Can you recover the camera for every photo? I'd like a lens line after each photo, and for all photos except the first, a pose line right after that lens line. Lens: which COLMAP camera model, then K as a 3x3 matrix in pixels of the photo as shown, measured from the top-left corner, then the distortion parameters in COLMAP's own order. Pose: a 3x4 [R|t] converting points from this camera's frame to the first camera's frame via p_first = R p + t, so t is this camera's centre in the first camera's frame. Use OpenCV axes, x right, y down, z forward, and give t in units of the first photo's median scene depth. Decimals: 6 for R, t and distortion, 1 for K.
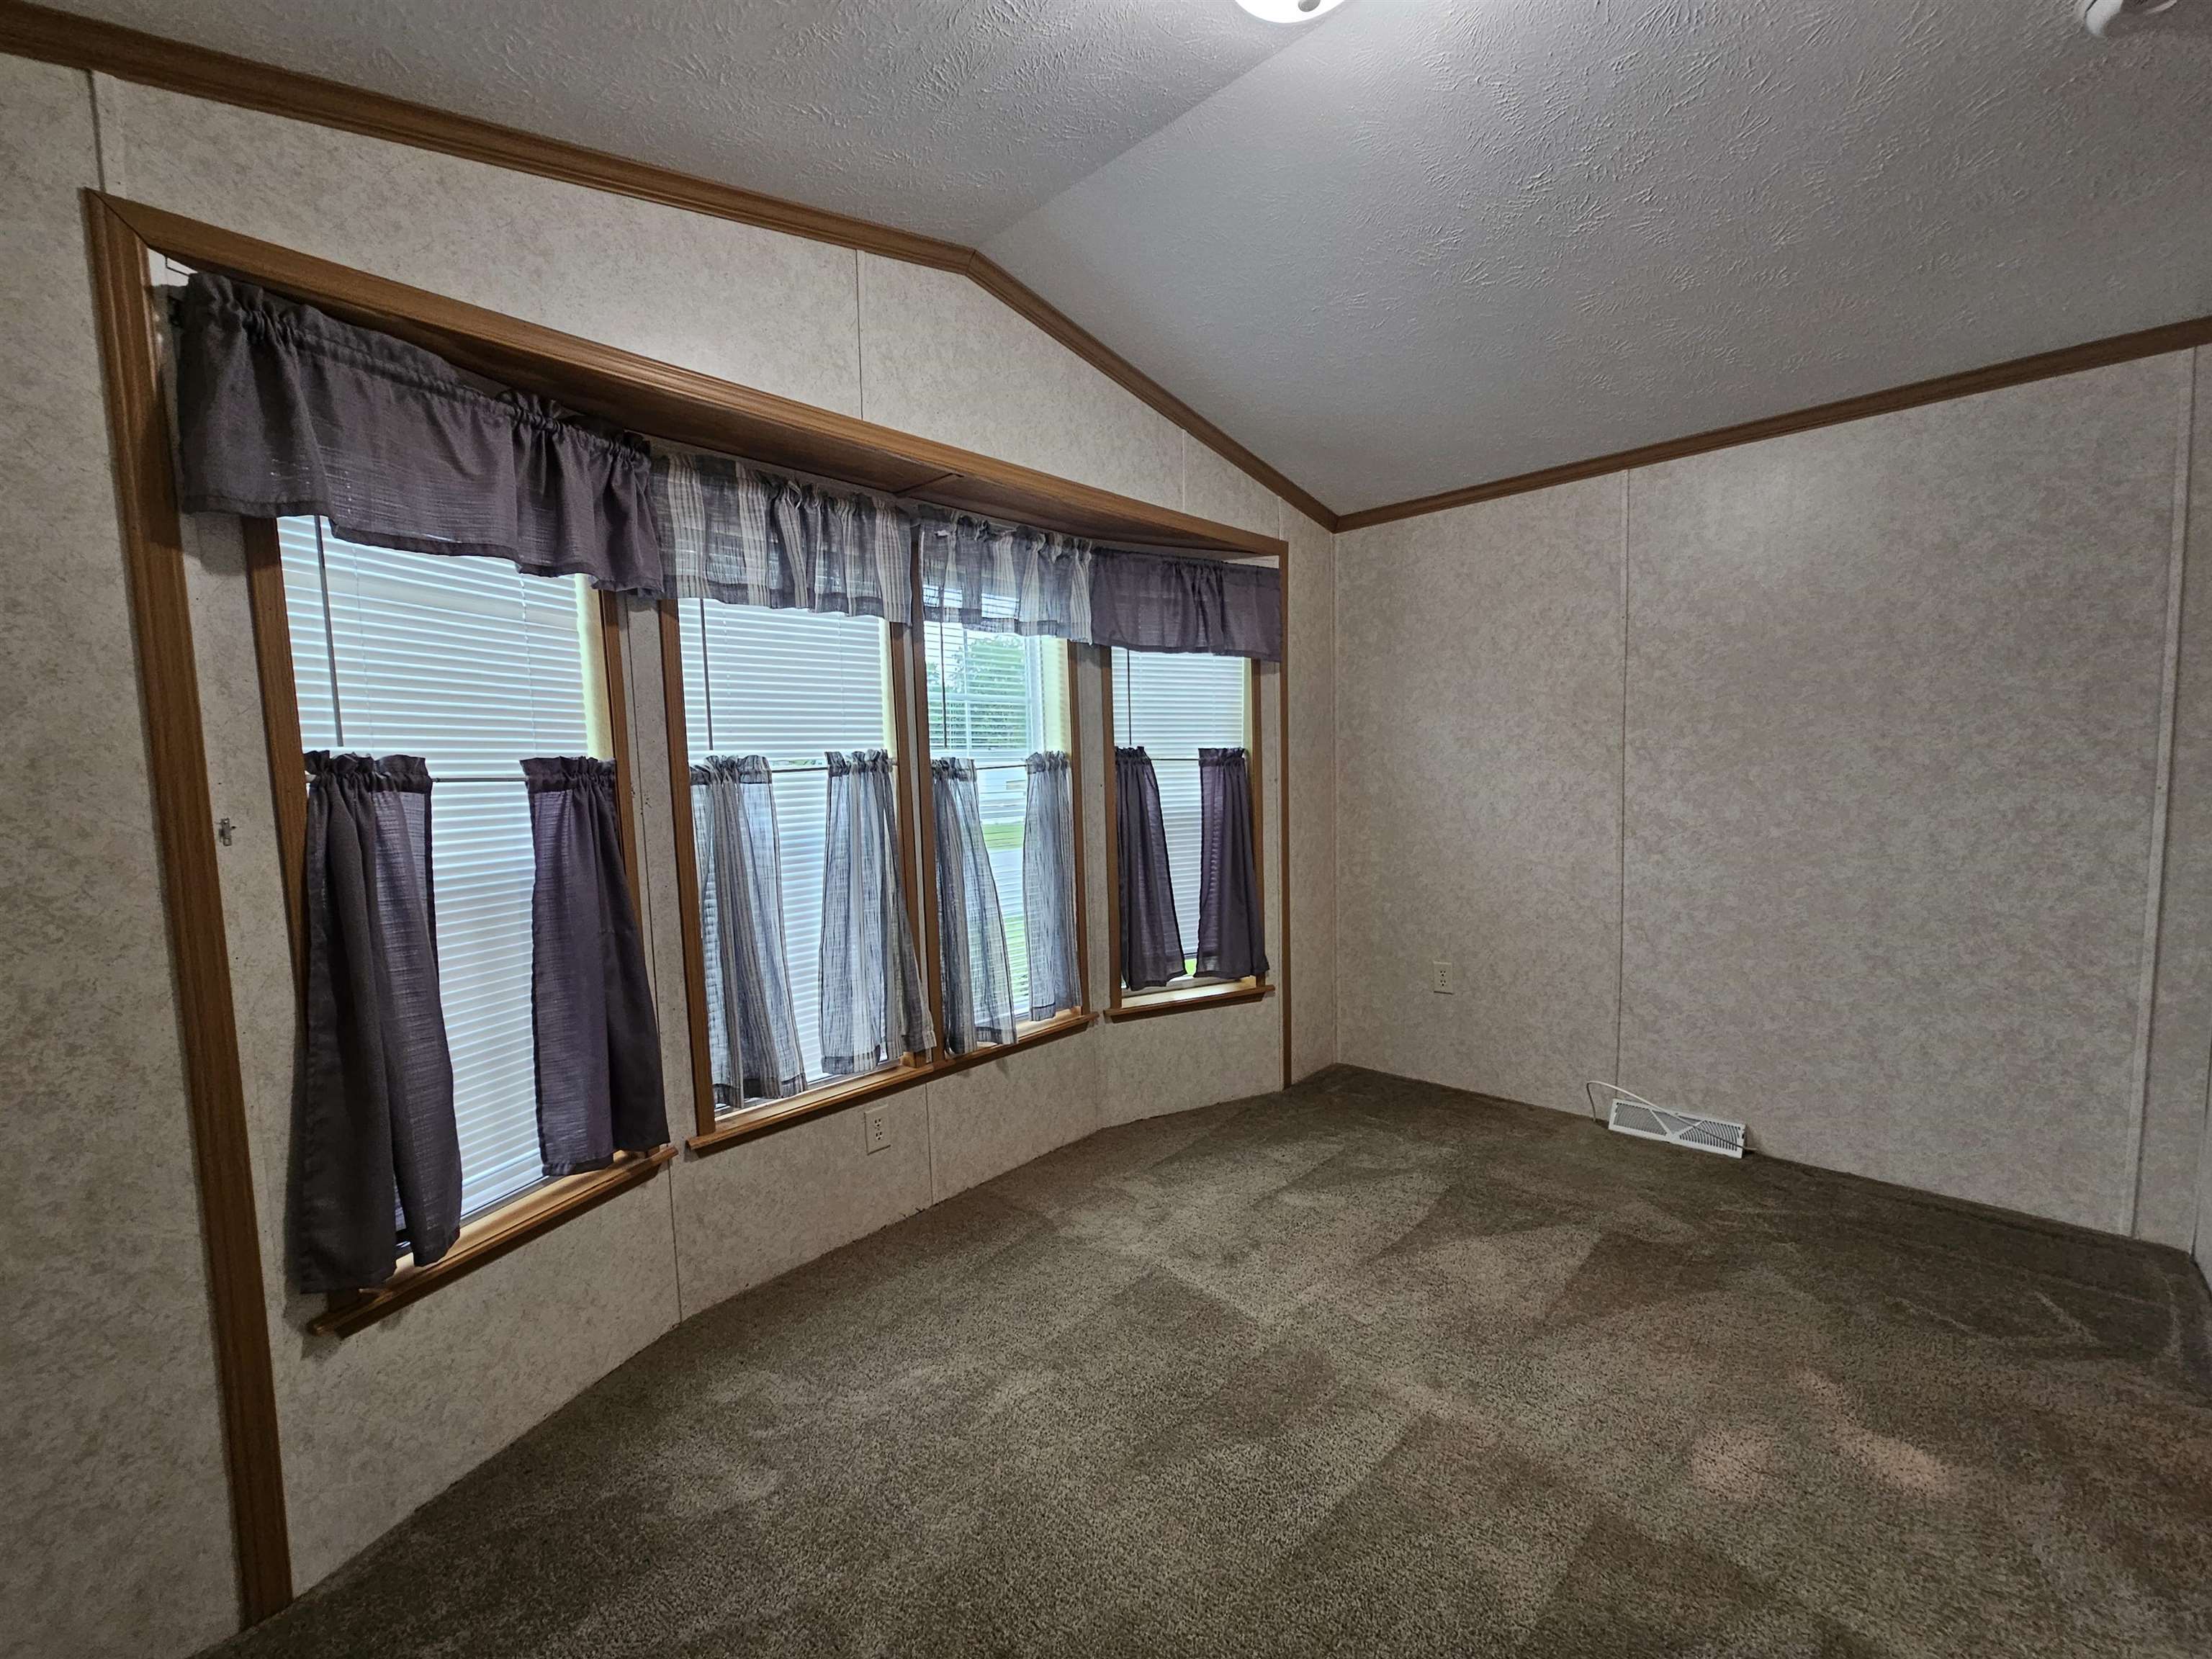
lens RADIAL K [[889.9, 0, 1094.8], [0, 889.9, 844.5], [0, 0, 1]] dist [-0.002293, -0.000205]
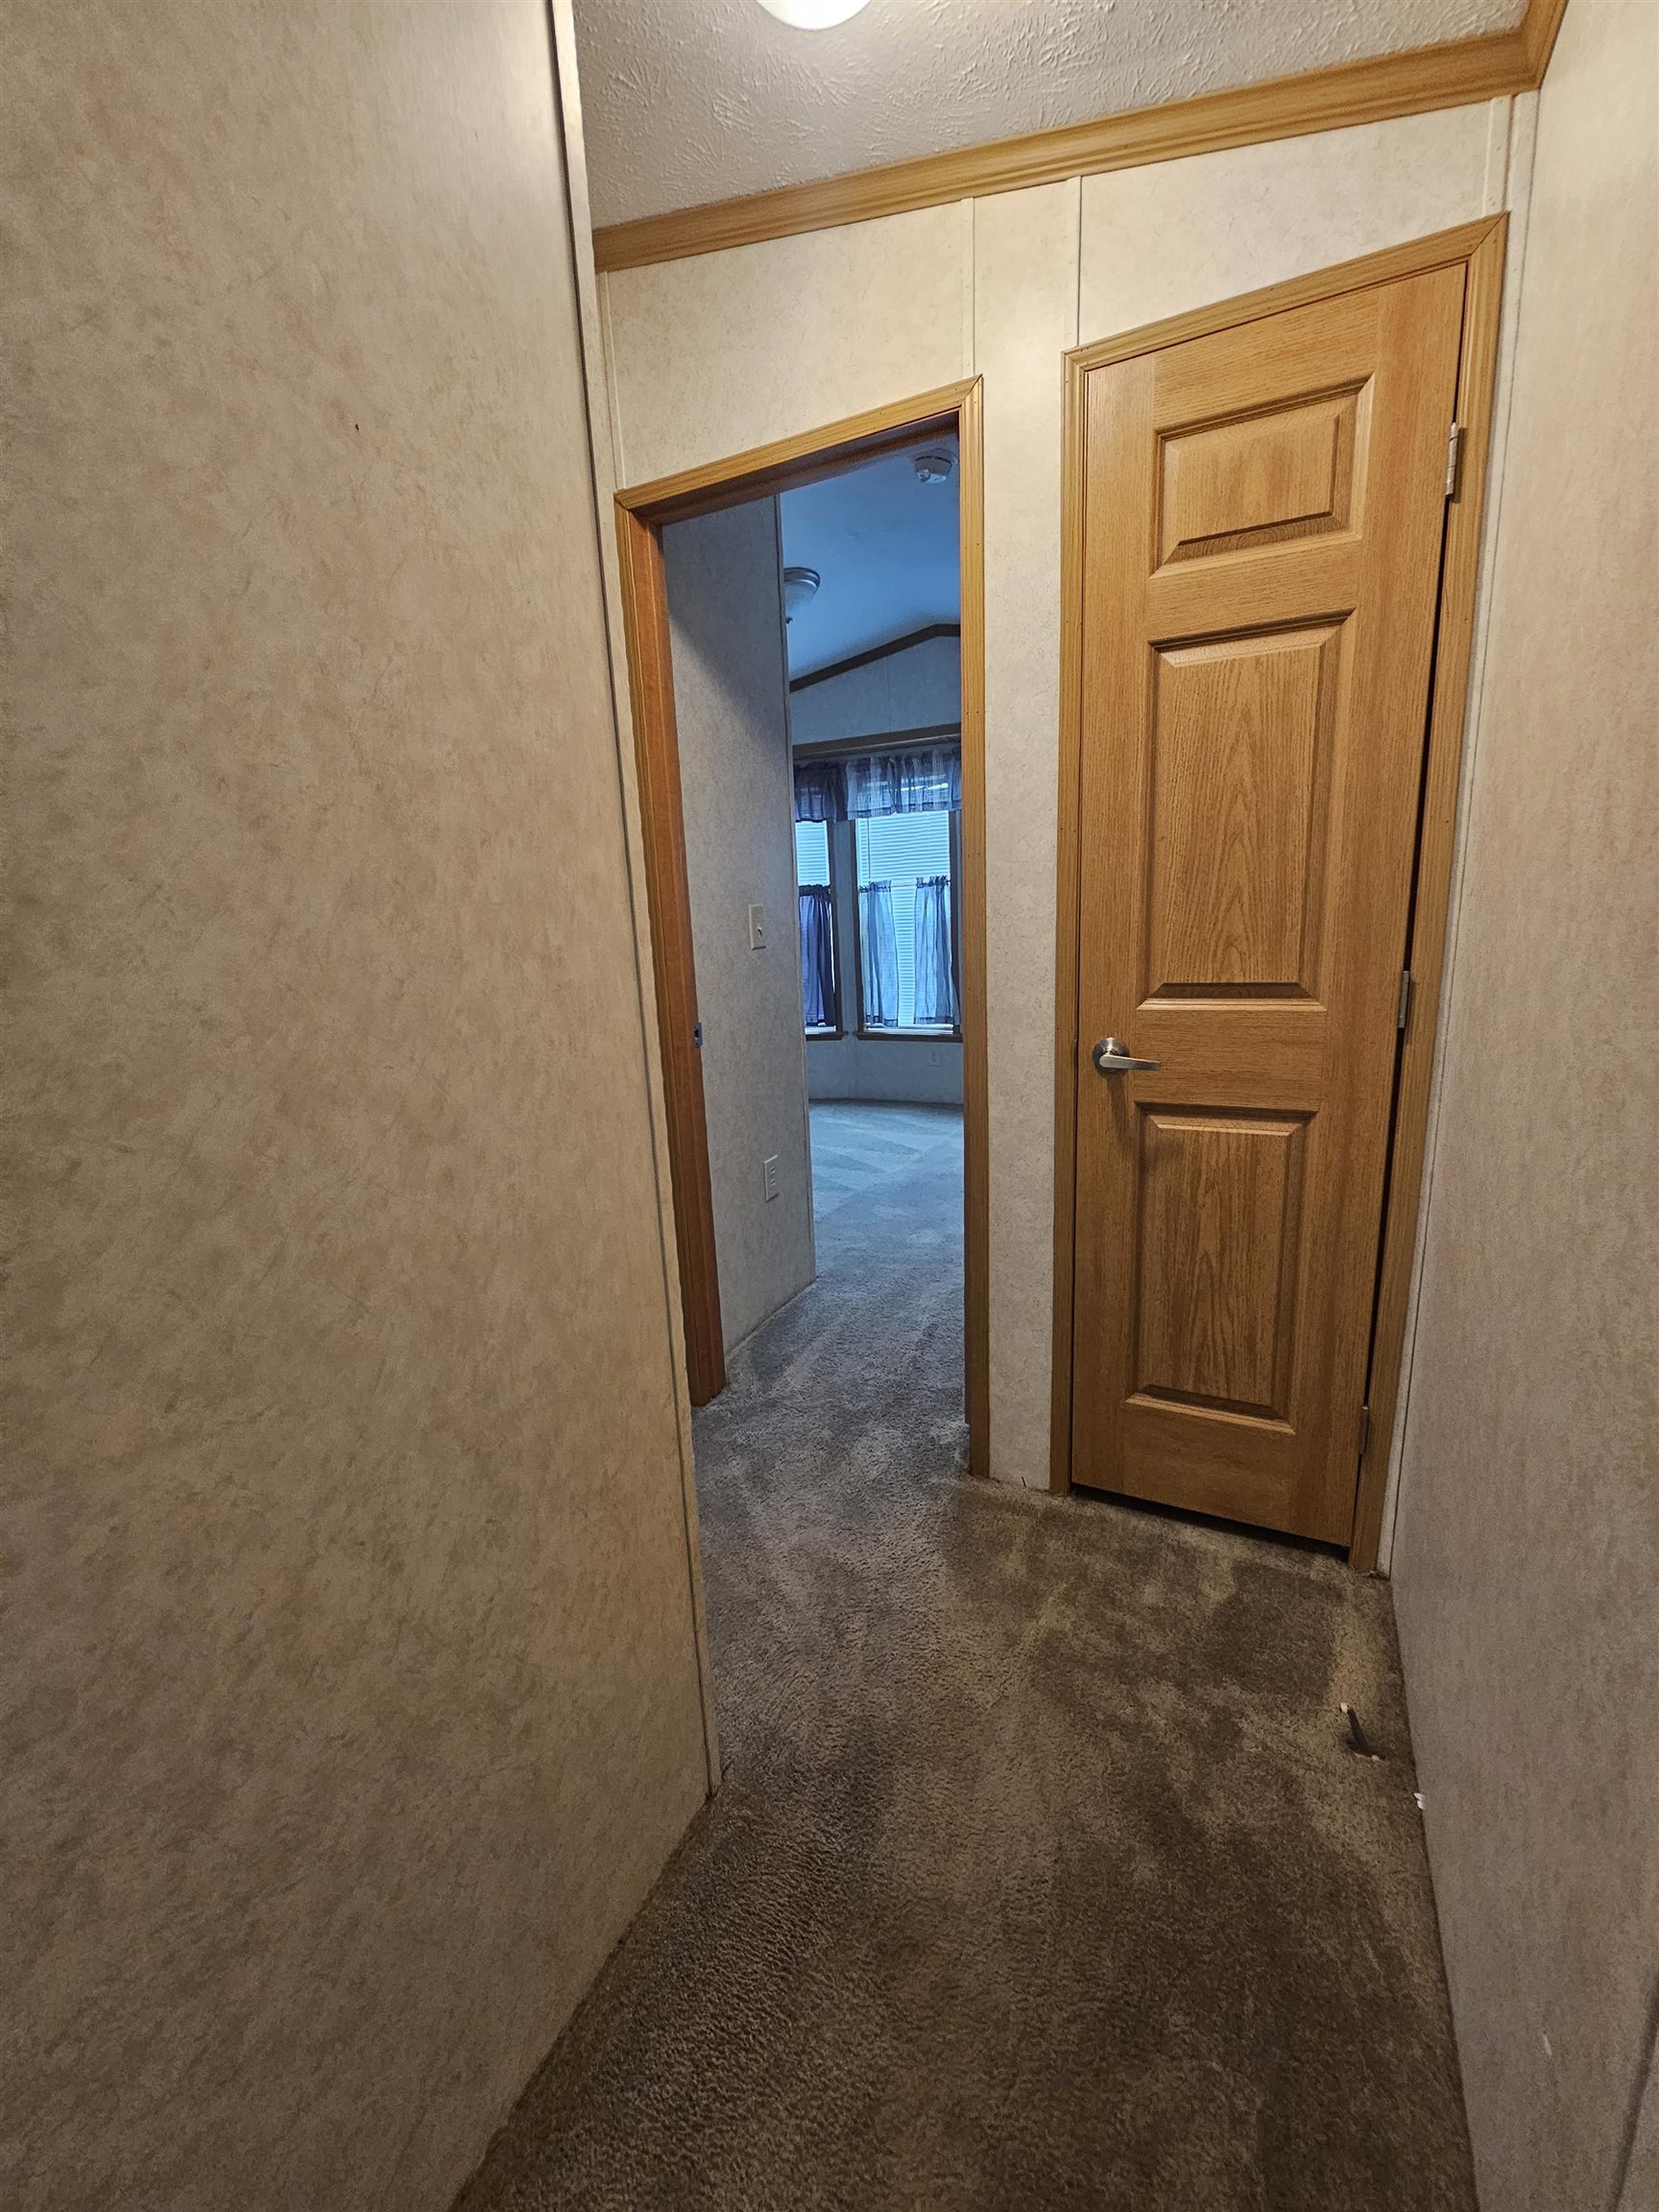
lens RADIAL K [[878.2, 0, 829.5], [0, 878.2, 1106.0], [0, 0, 1]] dist [-0.000323, 0.000747]
pose [[0.310981, 0.218152, -0.925041, 1.767362], [-0.043855, 0.975558, 0.215322, -0.009866], [0.949404, -0.026393, 0.312947, 0.099282]]
